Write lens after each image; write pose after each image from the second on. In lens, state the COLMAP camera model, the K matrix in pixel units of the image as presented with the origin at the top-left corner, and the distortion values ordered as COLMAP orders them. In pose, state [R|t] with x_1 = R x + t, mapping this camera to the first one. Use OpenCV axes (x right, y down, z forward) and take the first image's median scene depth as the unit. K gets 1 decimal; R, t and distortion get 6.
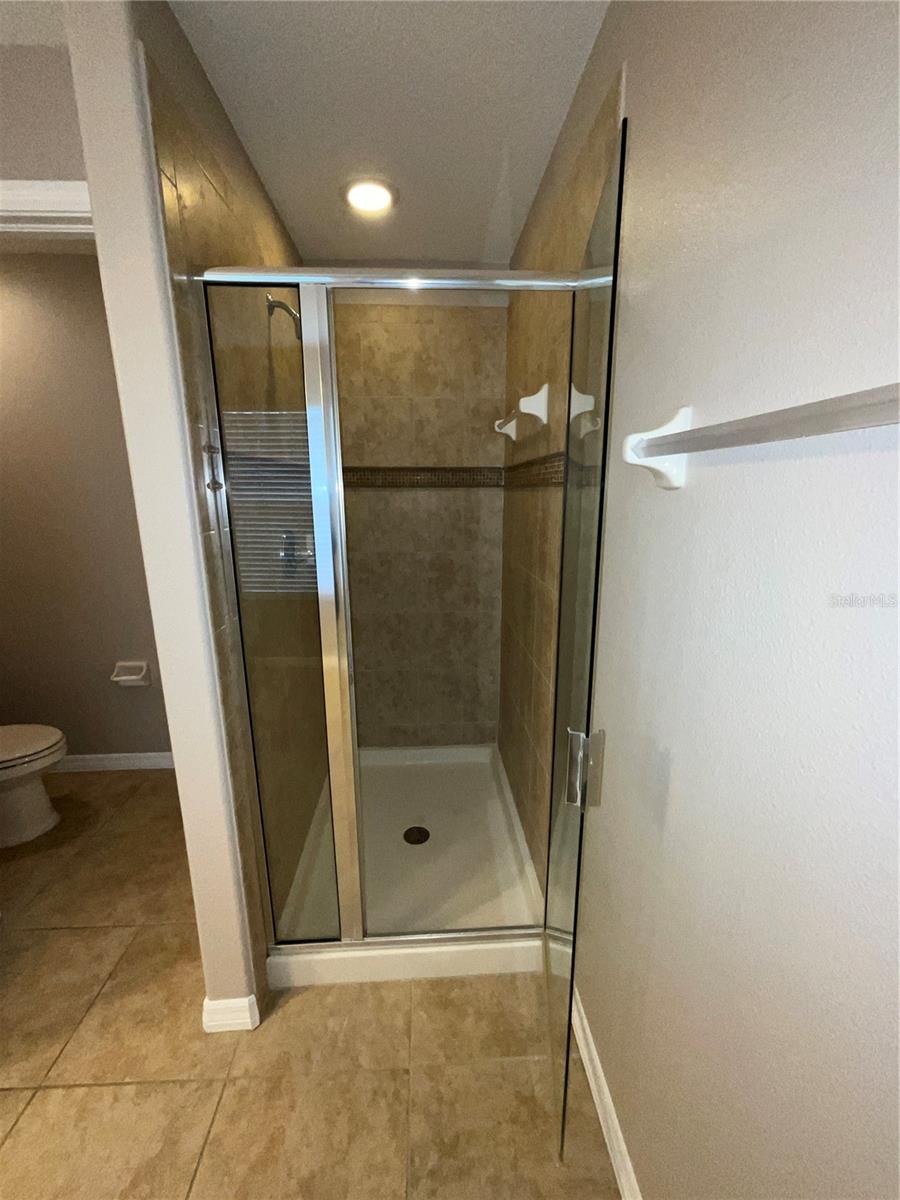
lens RADIAL K [[484.3, 0, 449.0], [0, 484.3, 602.2], [0, 0, 1]] dist [-0.000605, -0.000835]
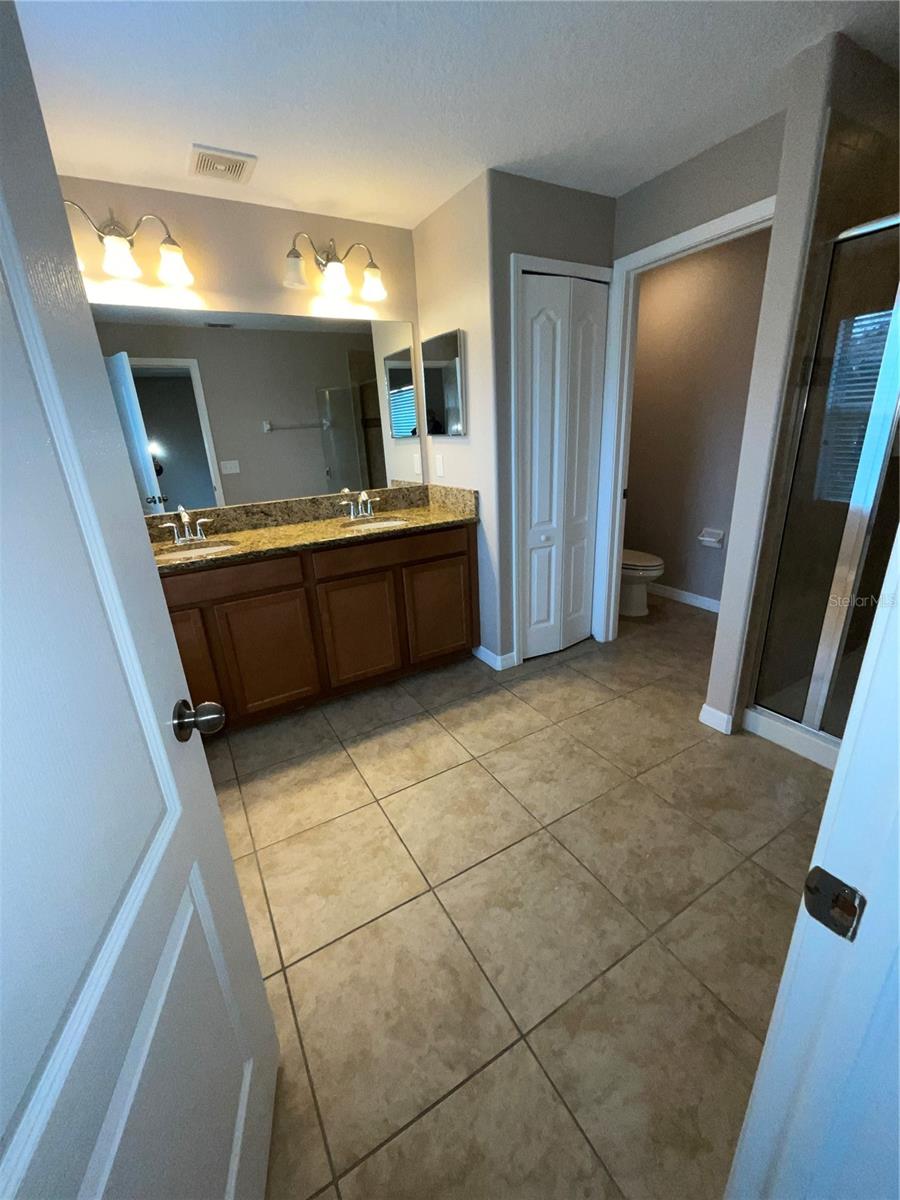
lens RADIAL K [[484.3, 0, 450.9], [0, 484.3, 596.3], [0, 0, 1]] dist [-0.000605, -0.000835]
pose [[0.456646, 0.272097, -0.847017, 0.375119], [-0.151045, 0.961970, 0.227593, 0.169479], [0.876732, 0.024008, 0.480379, -0.535289]]
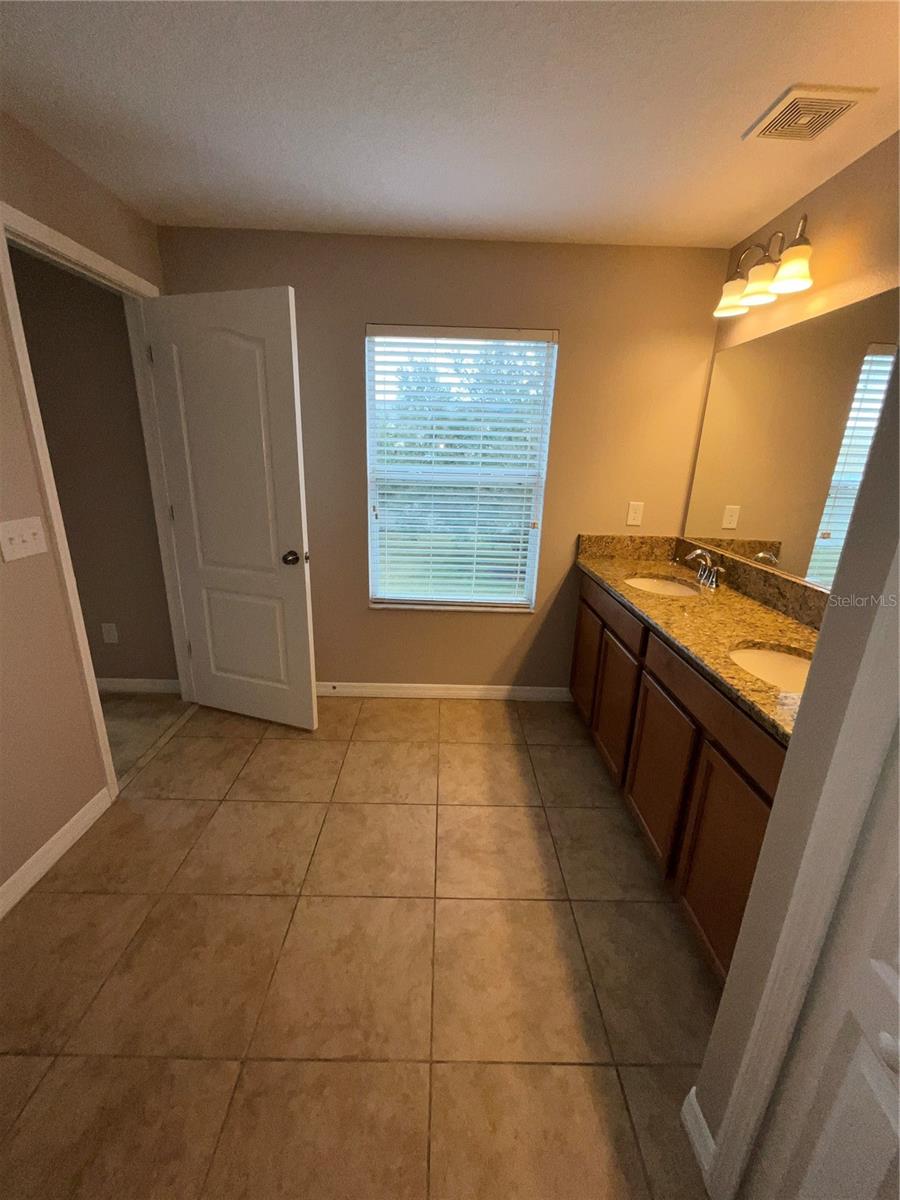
lens RADIAL K [[484.3, 0, 453.6], [0, 484.3, 606.7], [0, 0, 1]] dist [-0.000605, -0.000835]
pose [[-0.998642, -0.038422, 0.035193, -0.675699], [-0.015335, 0.862263, 0.506228, -0.177679], [-0.049796, 0.505001, -0.861681, 0.775550]]
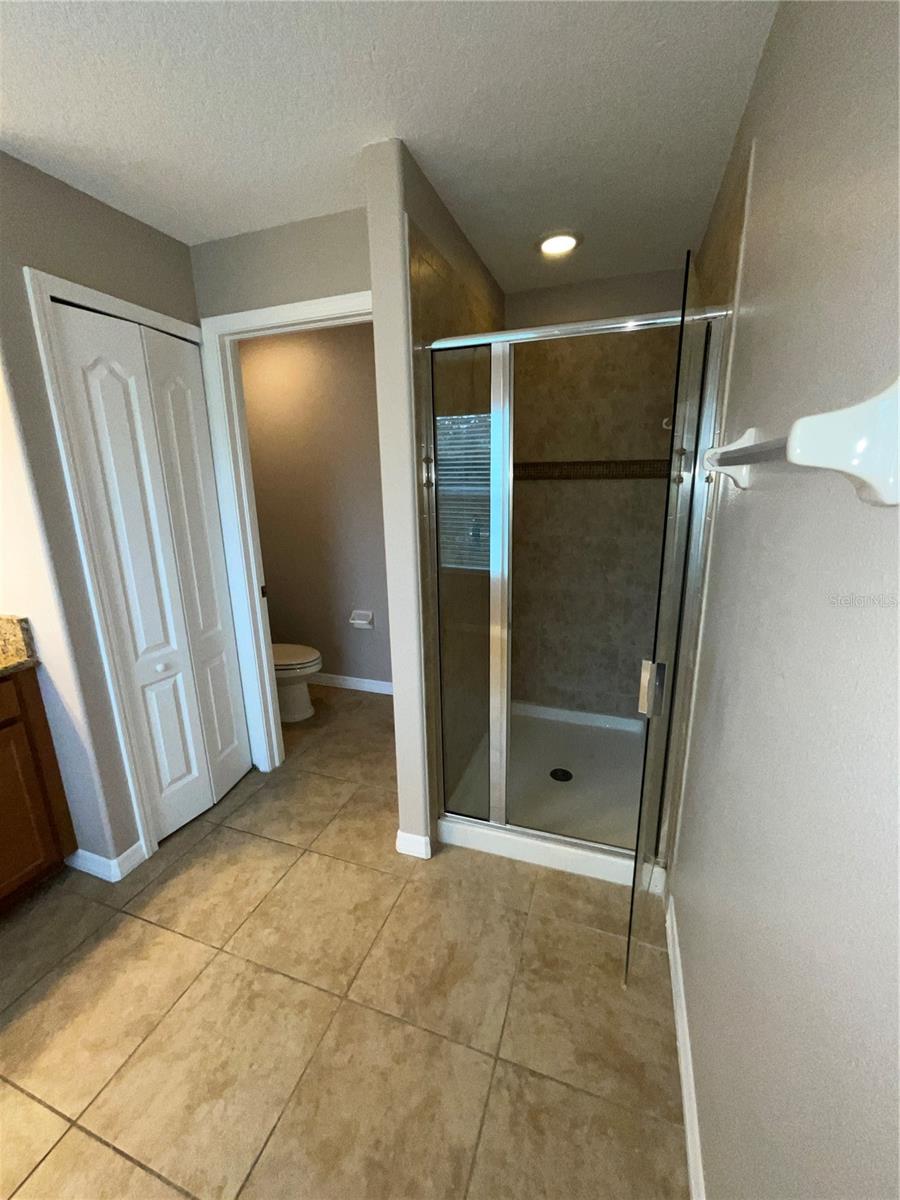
lens RADIAL K [[484.3, 0, 447.7], [0, 484.3, 598.9], [0, 0, 1]] dist [-0.000605, -0.000835]
pose [[0.923001, 0.079082, -0.376584, 0.121127], [-0.071118, 0.996853, 0.035028, 0.039878], [0.378169, -0.005549, 0.925720, -0.274502]]
